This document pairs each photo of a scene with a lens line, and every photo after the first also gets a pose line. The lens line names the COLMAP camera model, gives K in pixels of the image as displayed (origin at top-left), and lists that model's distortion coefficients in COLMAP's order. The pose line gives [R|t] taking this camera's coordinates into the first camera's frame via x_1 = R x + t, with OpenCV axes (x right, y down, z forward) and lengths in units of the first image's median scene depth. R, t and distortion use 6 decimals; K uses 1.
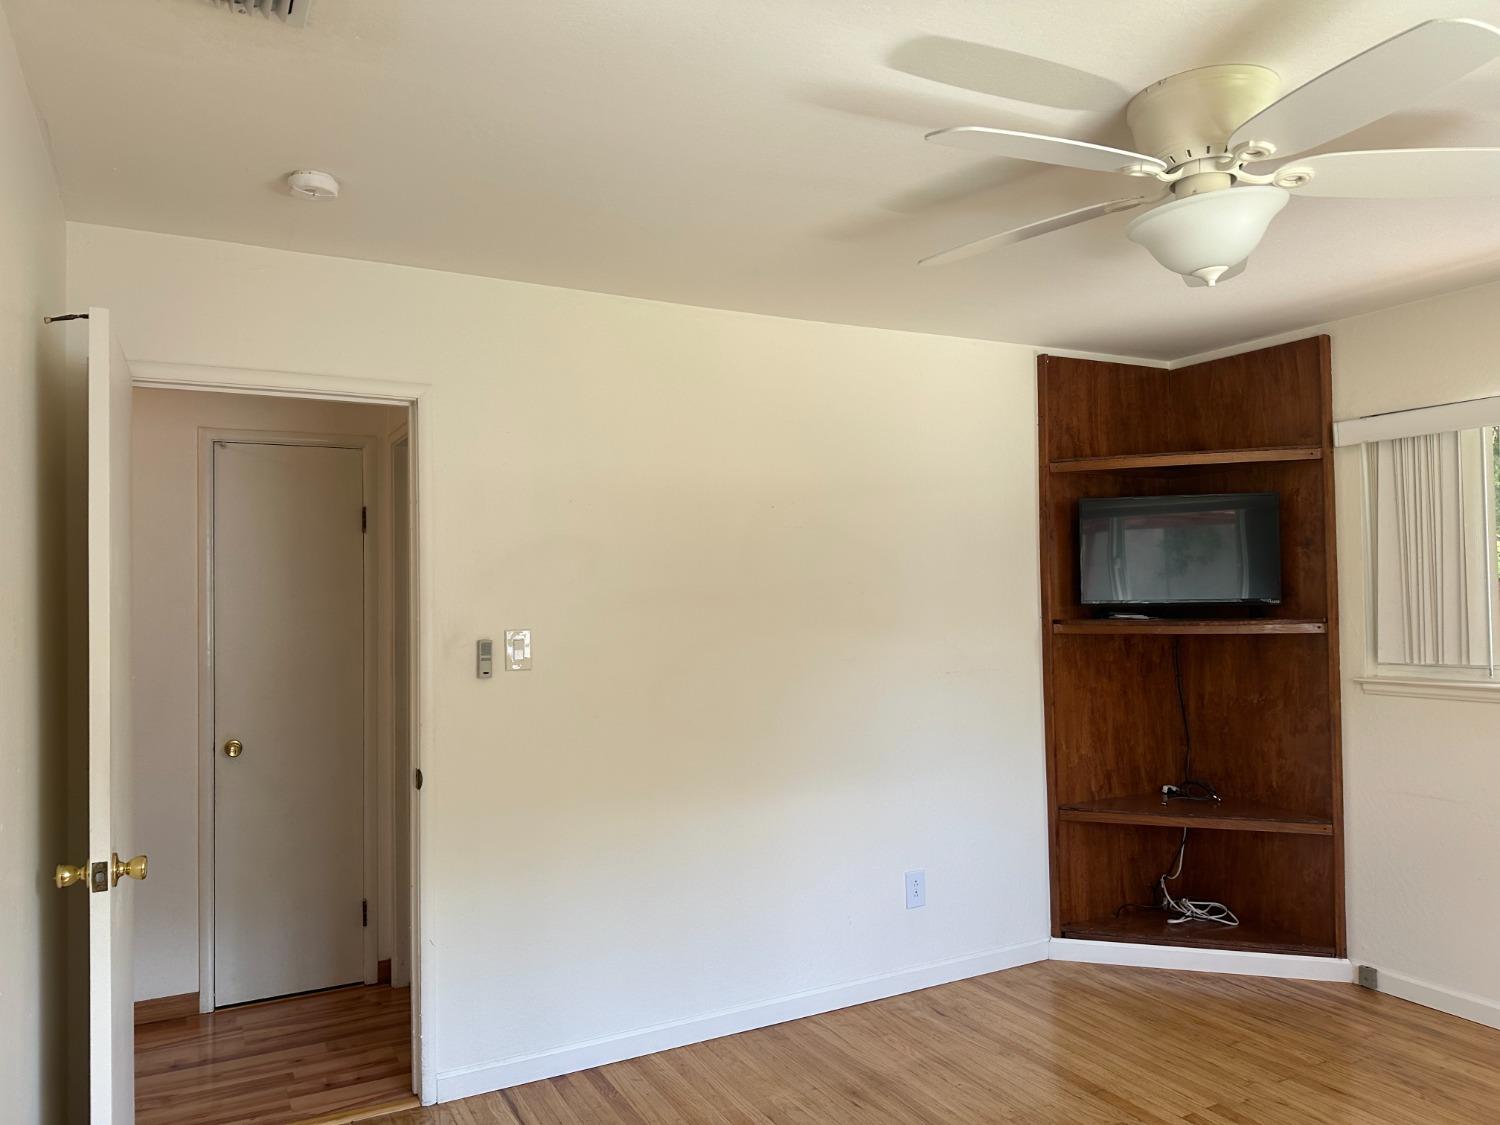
lens RADIAL K [[1055.6, 0, 740.0], [0, 1055.6, 563.1], [0, 0, 1]] dist [0.033733, -0.044578]
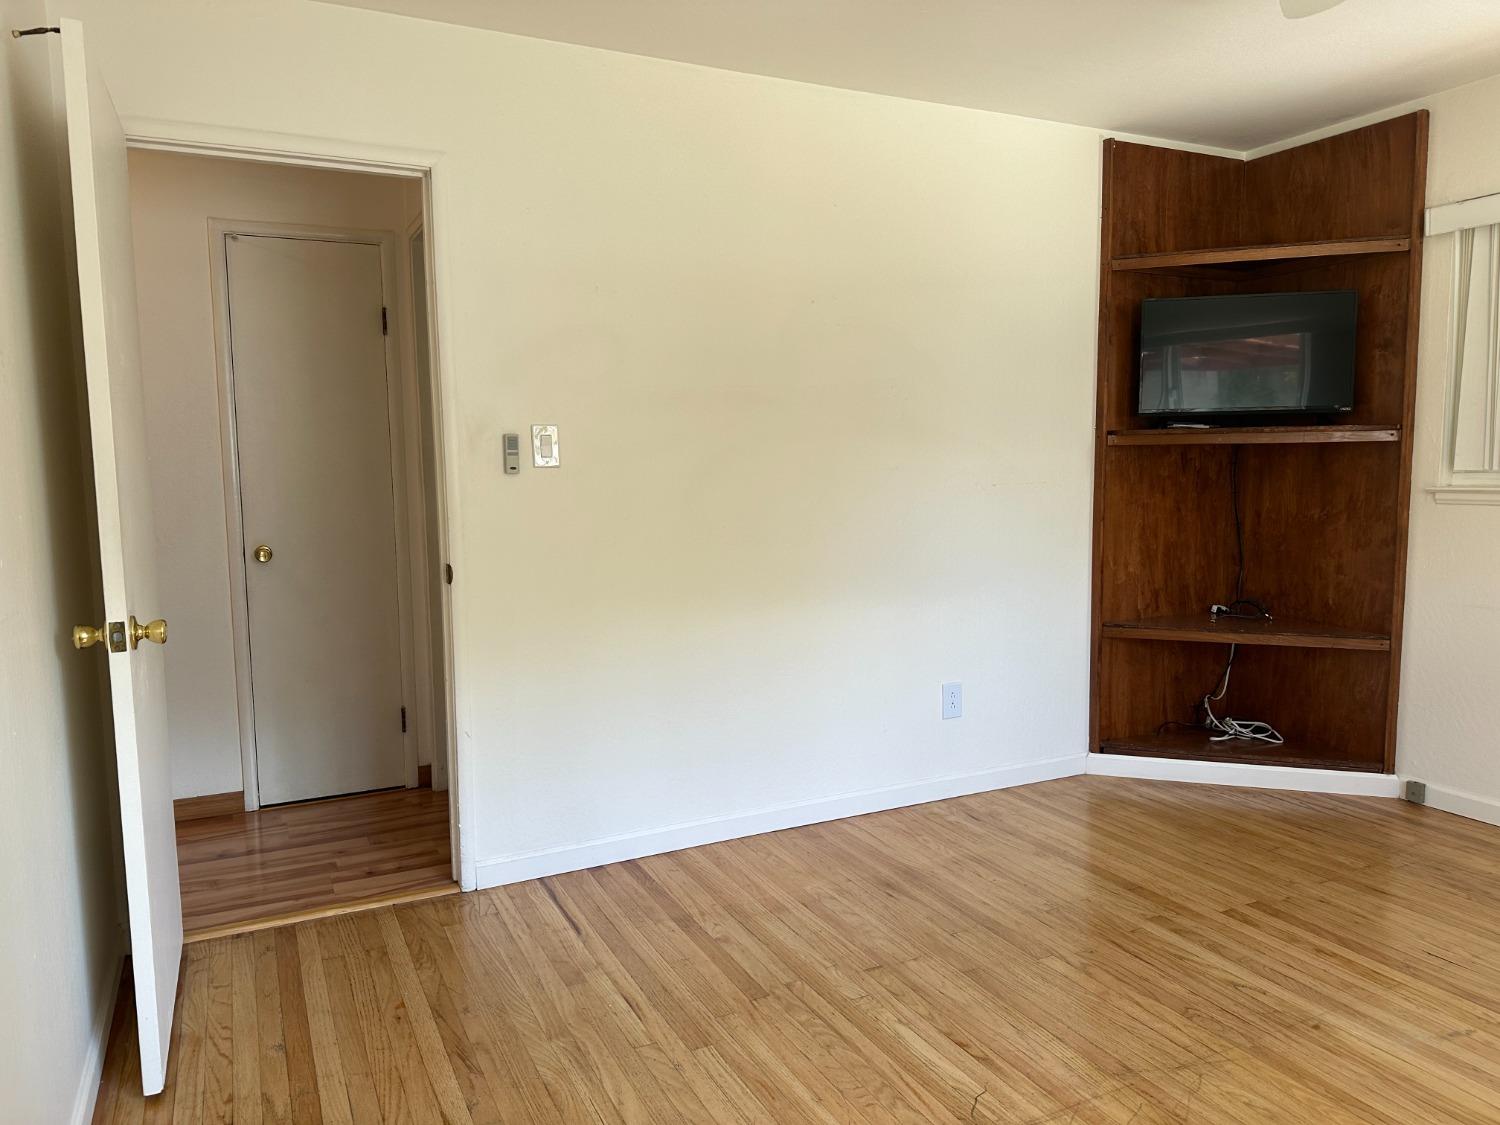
lens RADIAL K [[1055.6, 0, 742.4], [0, 1055.6, 564.7], [0, 0, 1]] dist [0.033733, -0.044578]
pose [[0.999491, 0.005064, -0.031509, -0.000638], [-0.000934, 0.991548, 0.129735, 0.055874], [0.031899, -0.129640, 0.991048, 0.034541]]
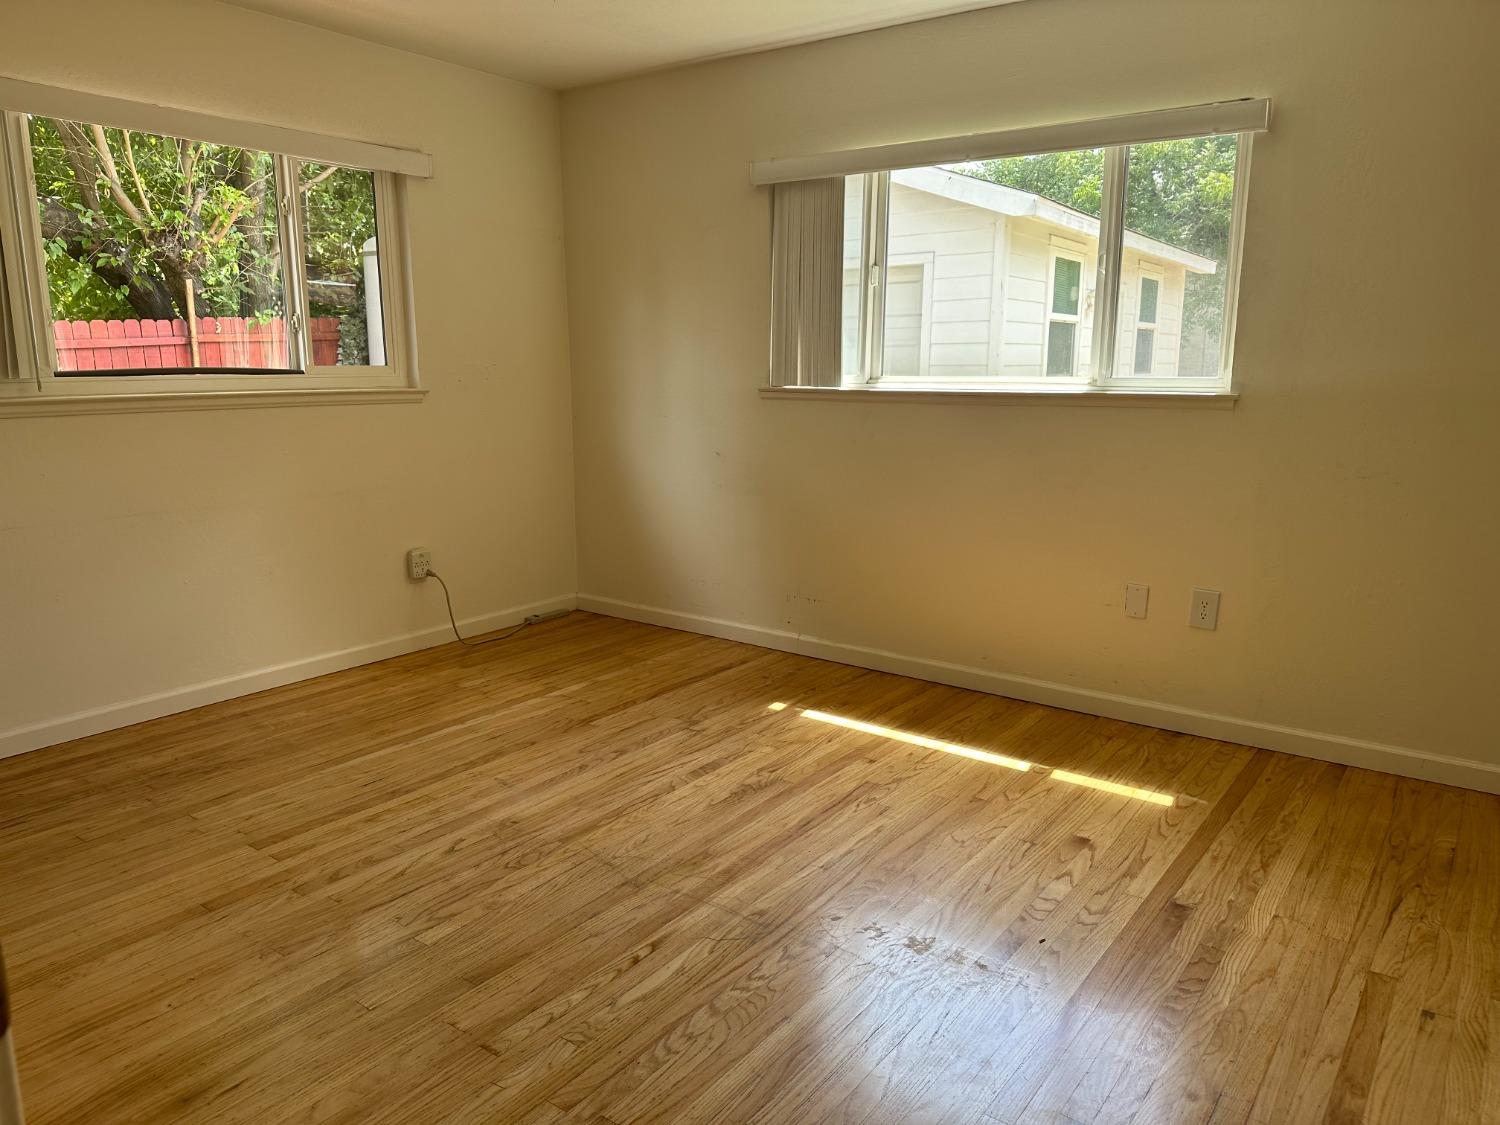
lens RADIAL K [[1055.6, 0, 748.8], [0, 1055.6, 574.3], [0, 0, 1]] dist [0.033733, -0.044578]
pose [[-0.437107, -0.166651, 0.883835, -0.411082], [-0.020554, 0.984278, 0.175425, 0.083320], [-0.899174, 0.058513, -0.433661, 0.784885]]
